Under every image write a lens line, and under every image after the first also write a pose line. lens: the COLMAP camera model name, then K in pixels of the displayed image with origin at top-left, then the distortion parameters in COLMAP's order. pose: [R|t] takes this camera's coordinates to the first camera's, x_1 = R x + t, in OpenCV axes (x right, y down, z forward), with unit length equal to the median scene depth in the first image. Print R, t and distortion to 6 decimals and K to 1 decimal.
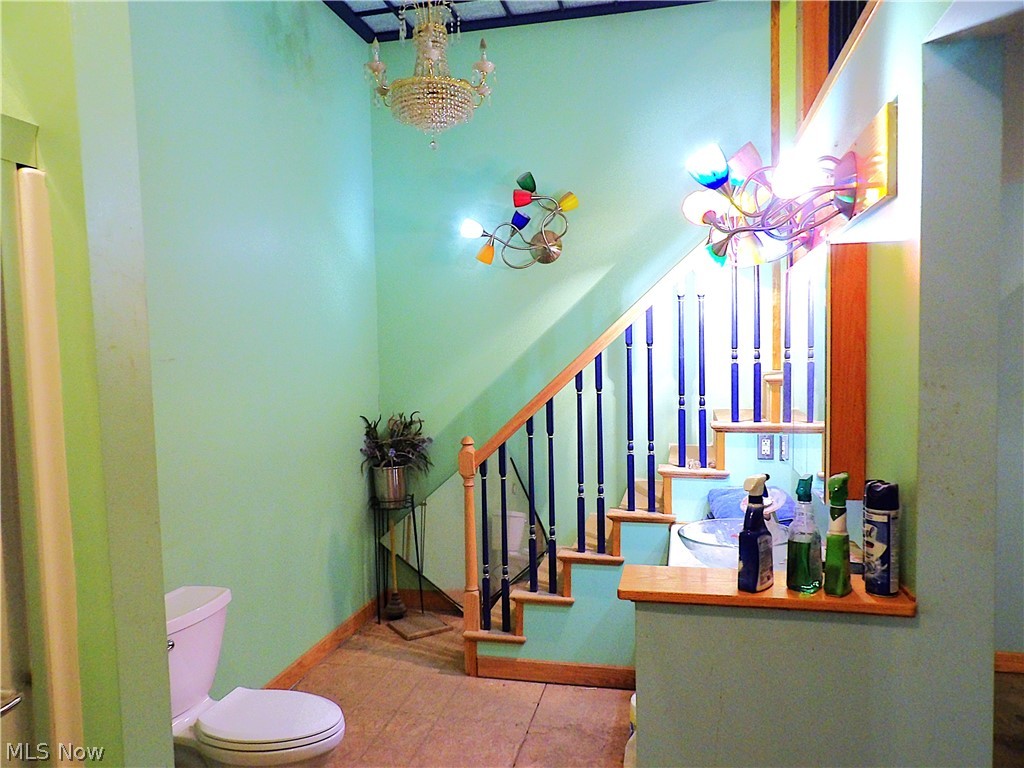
lens RADIAL K [[724.8, 0, 509.2], [0, 724.8, 377.7], [0, 0, 1]] dist [-0.003404, 0.012031]
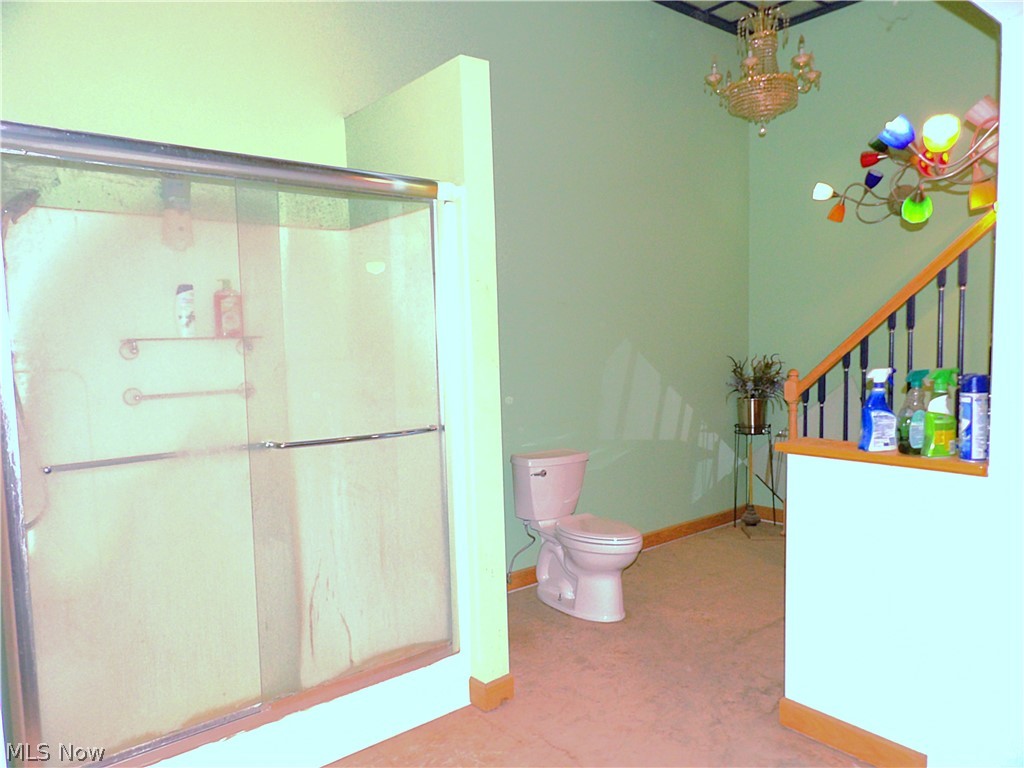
lens RADIAL K [[724.8, 0, 515.3], [0, 724.8, 384.5], [0, 0, 1]] dist [-0.003404, 0.012031]
pose [[0.802963, 0.062747, -0.592717, 0.247302], [-0.035703, 0.997721, 0.057255, 0.047513], [0.594959, -0.024812, 0.803373, -0.203808]]
